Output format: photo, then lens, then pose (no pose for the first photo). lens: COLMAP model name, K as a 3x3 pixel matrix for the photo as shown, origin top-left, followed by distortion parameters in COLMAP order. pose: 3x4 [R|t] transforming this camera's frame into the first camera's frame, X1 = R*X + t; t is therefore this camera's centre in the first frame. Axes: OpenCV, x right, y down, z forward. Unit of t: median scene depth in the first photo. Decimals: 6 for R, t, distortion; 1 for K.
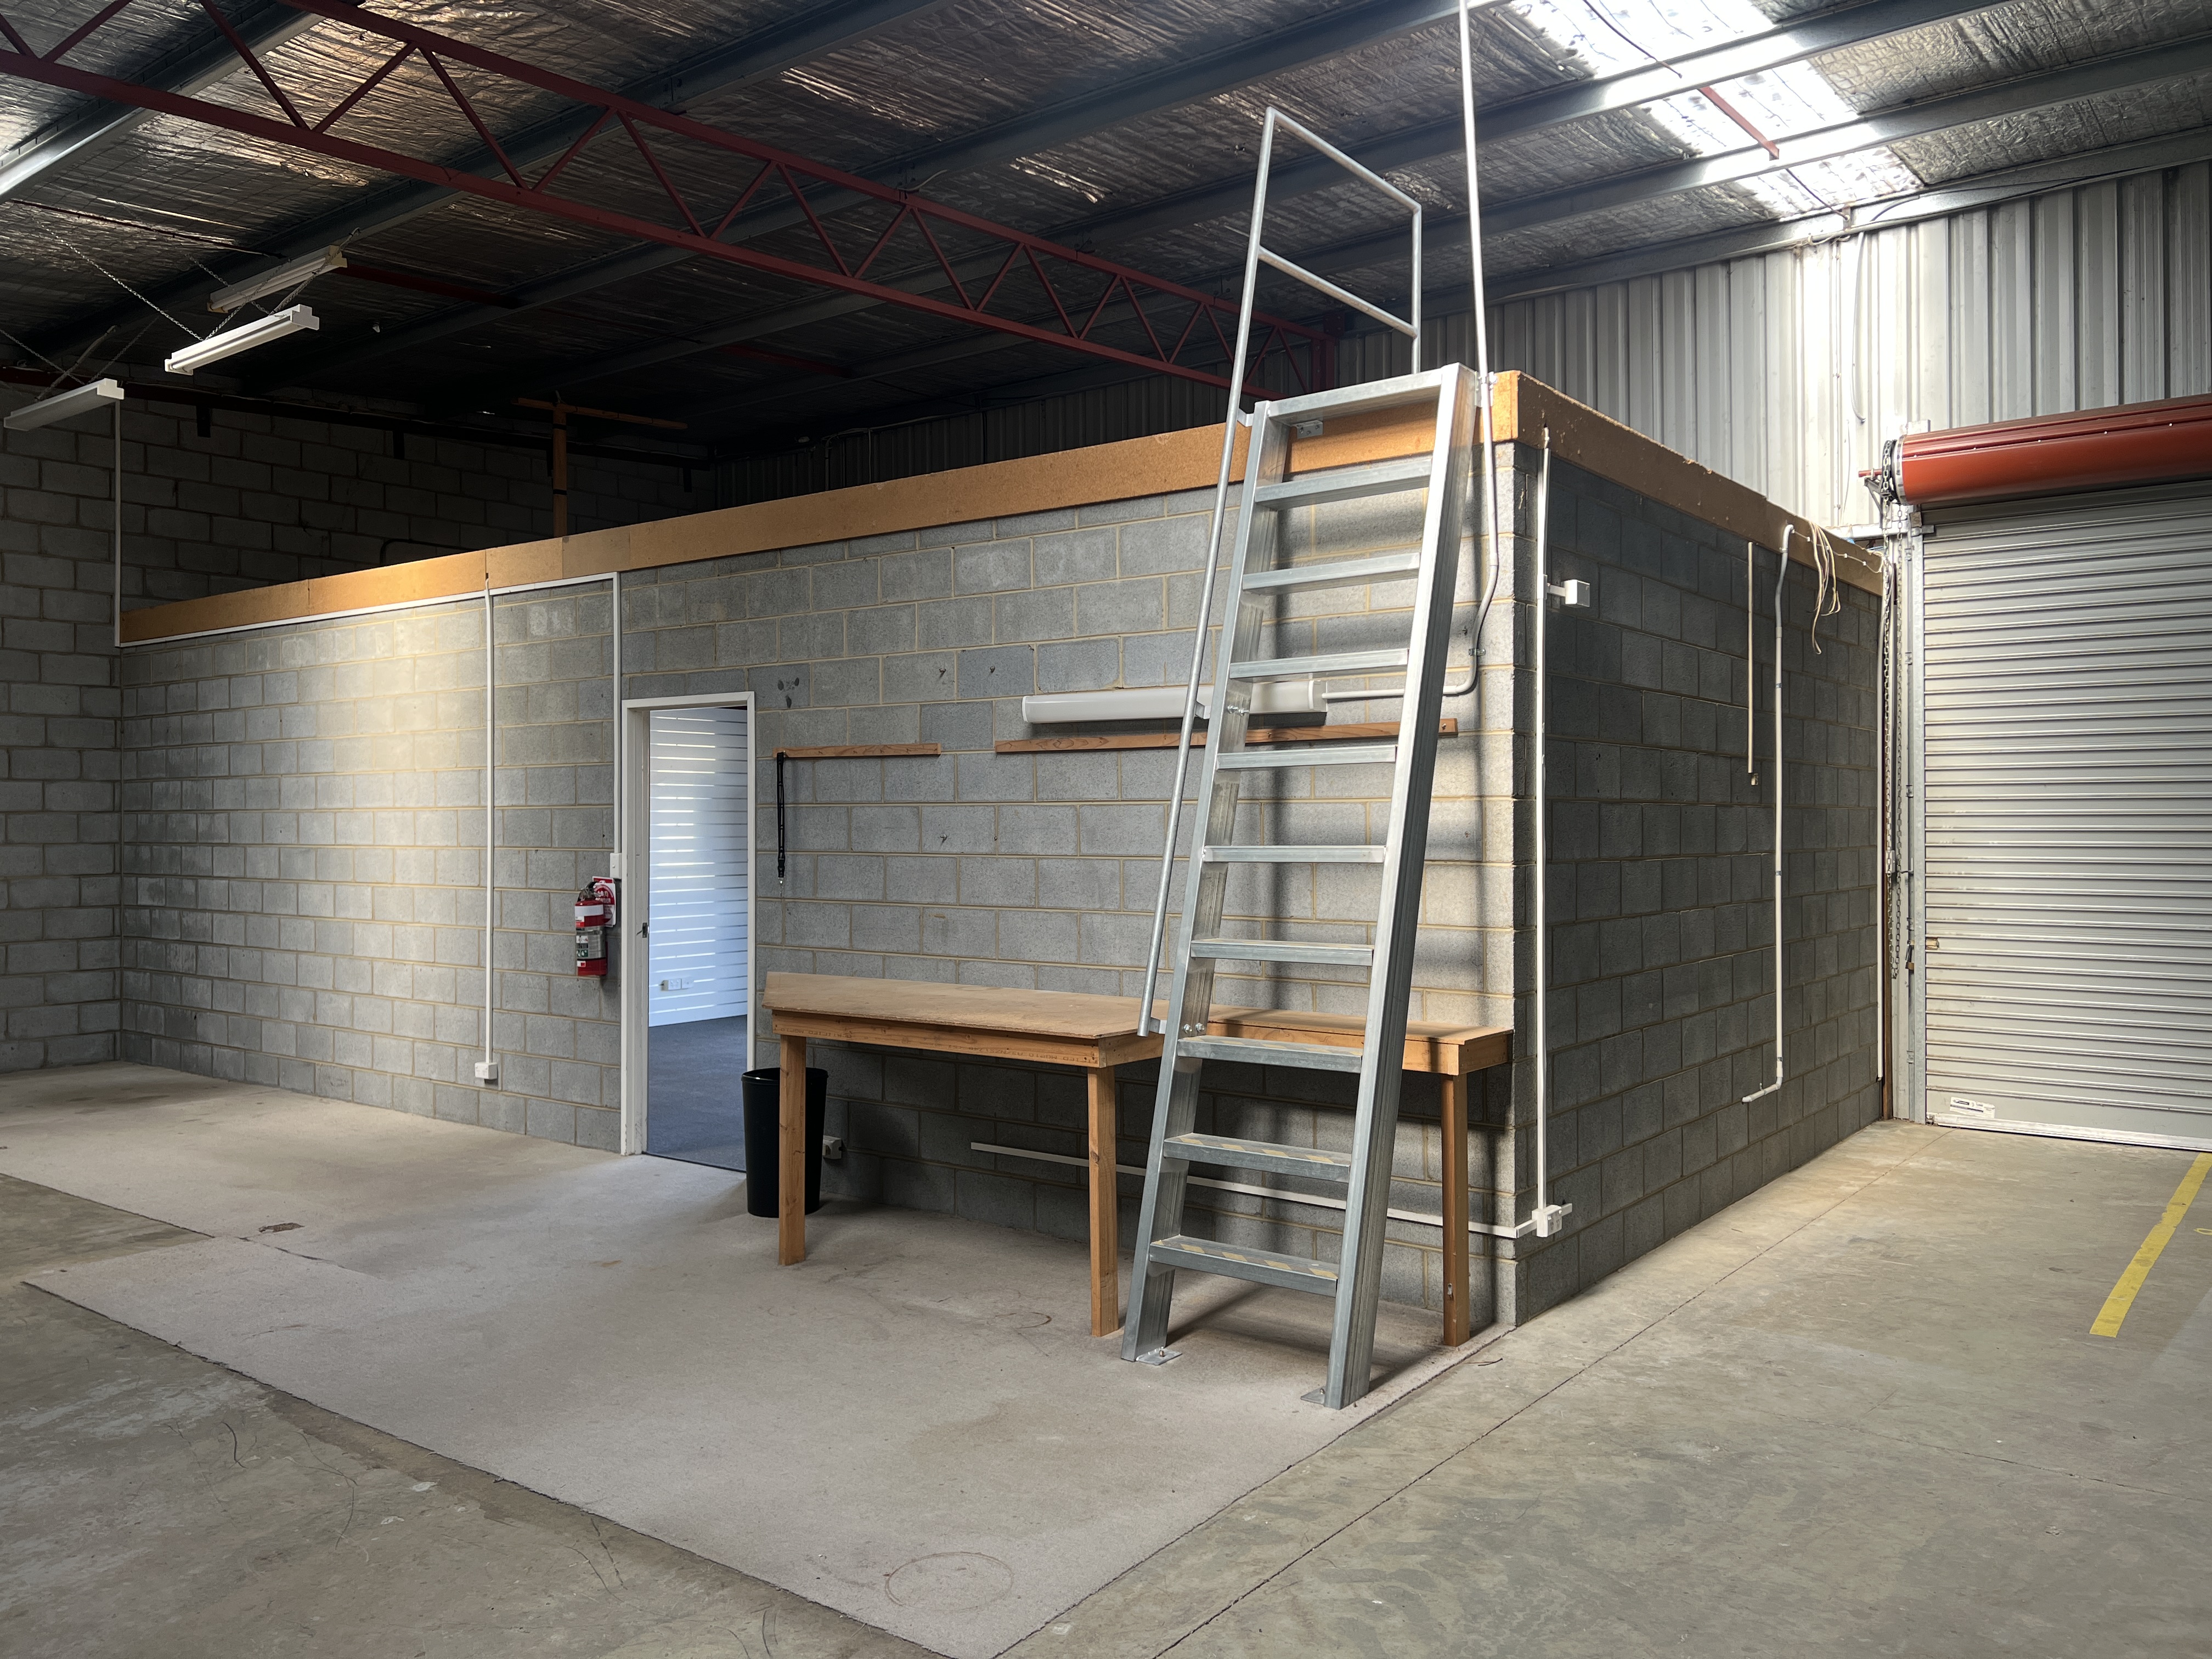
lens RADIAL K [[1664.3, 0, 1115.0], [0, 1664.3, 809.1], [0, 0, 1]] dist [0.050907, -0.052816]
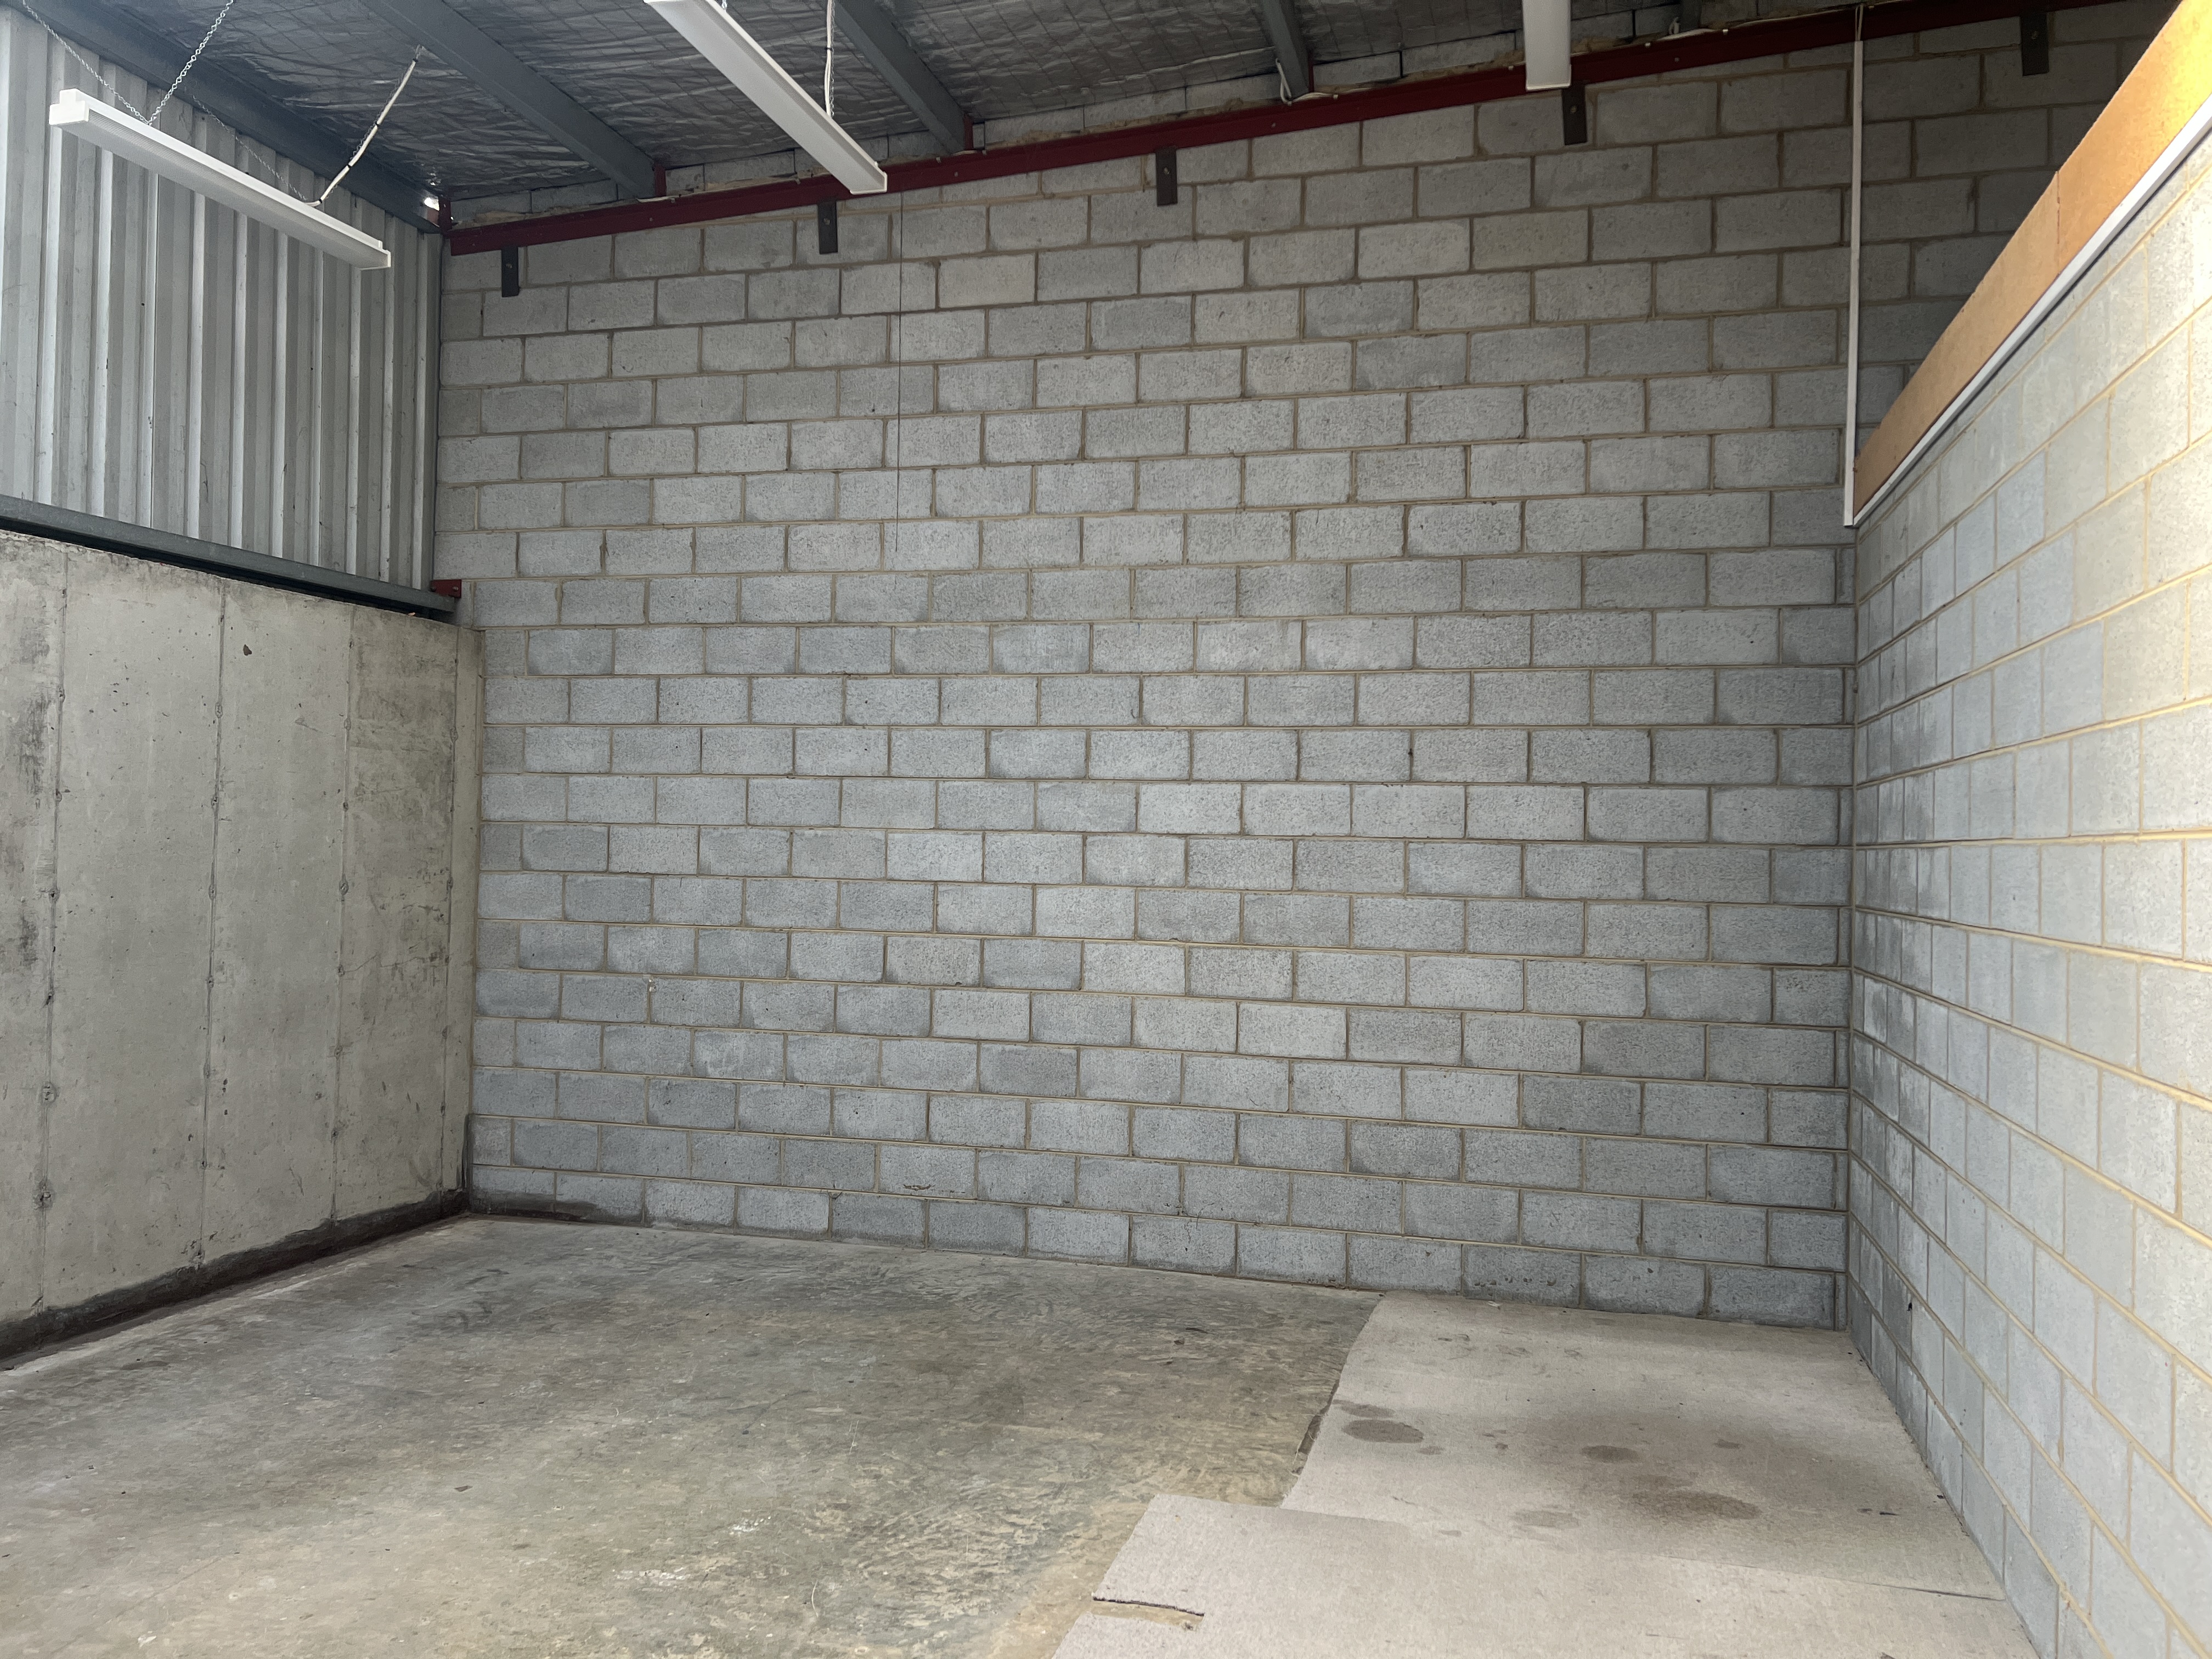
lens RADIAL K [[1664.3, 0, 1109.5], [0, 1664.3, 821.5], [0, 0, 1]] dist [0.050907, -0.052816]
pose [[0.378092, -0.005169, -0.925754, -0.206257], [-0.016628, 0.999785, -0.012373, 0.004349], [0.925619, 0.020072, 0.377925, 0.609527]]
